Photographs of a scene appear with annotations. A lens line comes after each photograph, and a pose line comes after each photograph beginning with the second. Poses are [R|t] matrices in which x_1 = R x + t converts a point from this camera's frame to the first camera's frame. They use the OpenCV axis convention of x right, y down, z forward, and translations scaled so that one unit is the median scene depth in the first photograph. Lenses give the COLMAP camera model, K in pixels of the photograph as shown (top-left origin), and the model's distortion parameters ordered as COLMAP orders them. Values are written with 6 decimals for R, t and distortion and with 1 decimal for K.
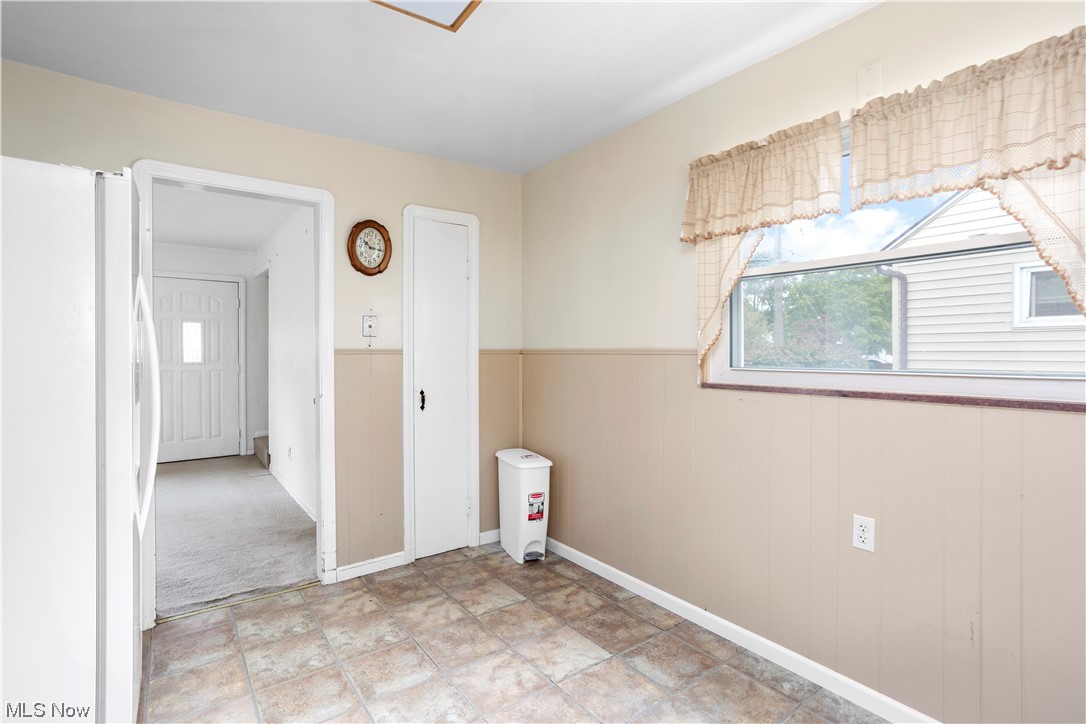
lens RADIAL K [[535.8, 0, 556.3], [0, 535.8, 360.8], [0, 0, 1]] dist [-0.051213, 0.029666]
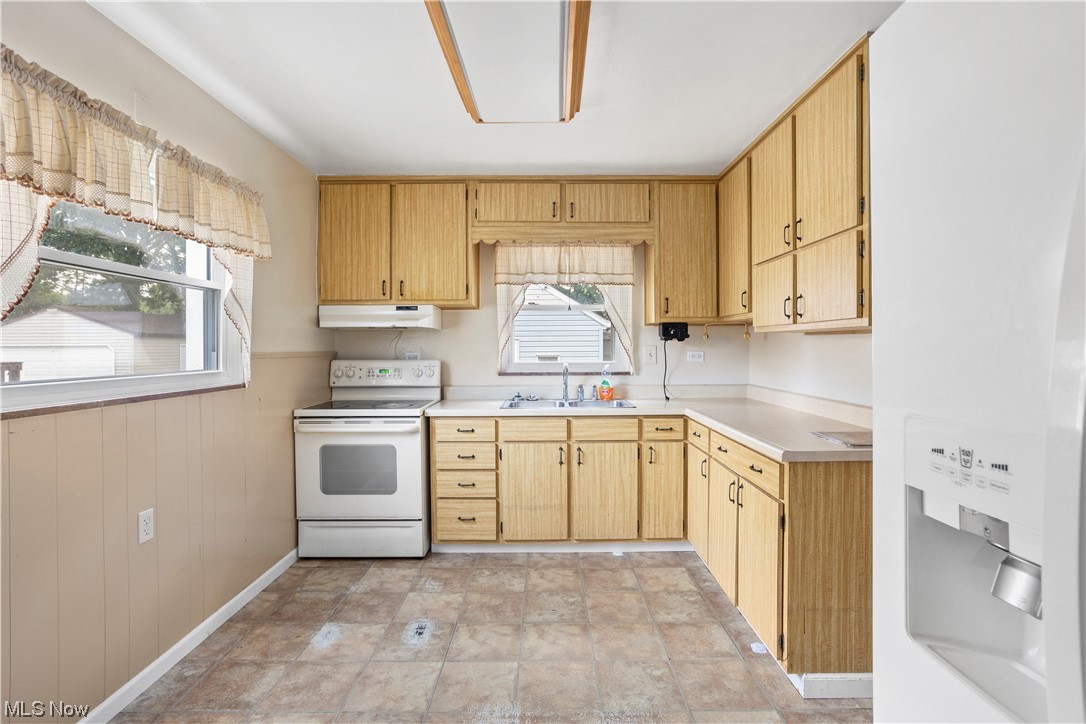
lens RADIAL K [[535.8, 0, 549.9], [0, 535.8, 351.8], [0, 0, 1]] dist [-0.051213, 0.029666]
pose [[-0.803837, 0.000104, 0.594849, -0.481361], [0.015697, 0.999655, 0.021037, -0.026433], [-0.594642, 0.026248, -0.803562, 0.900814]]
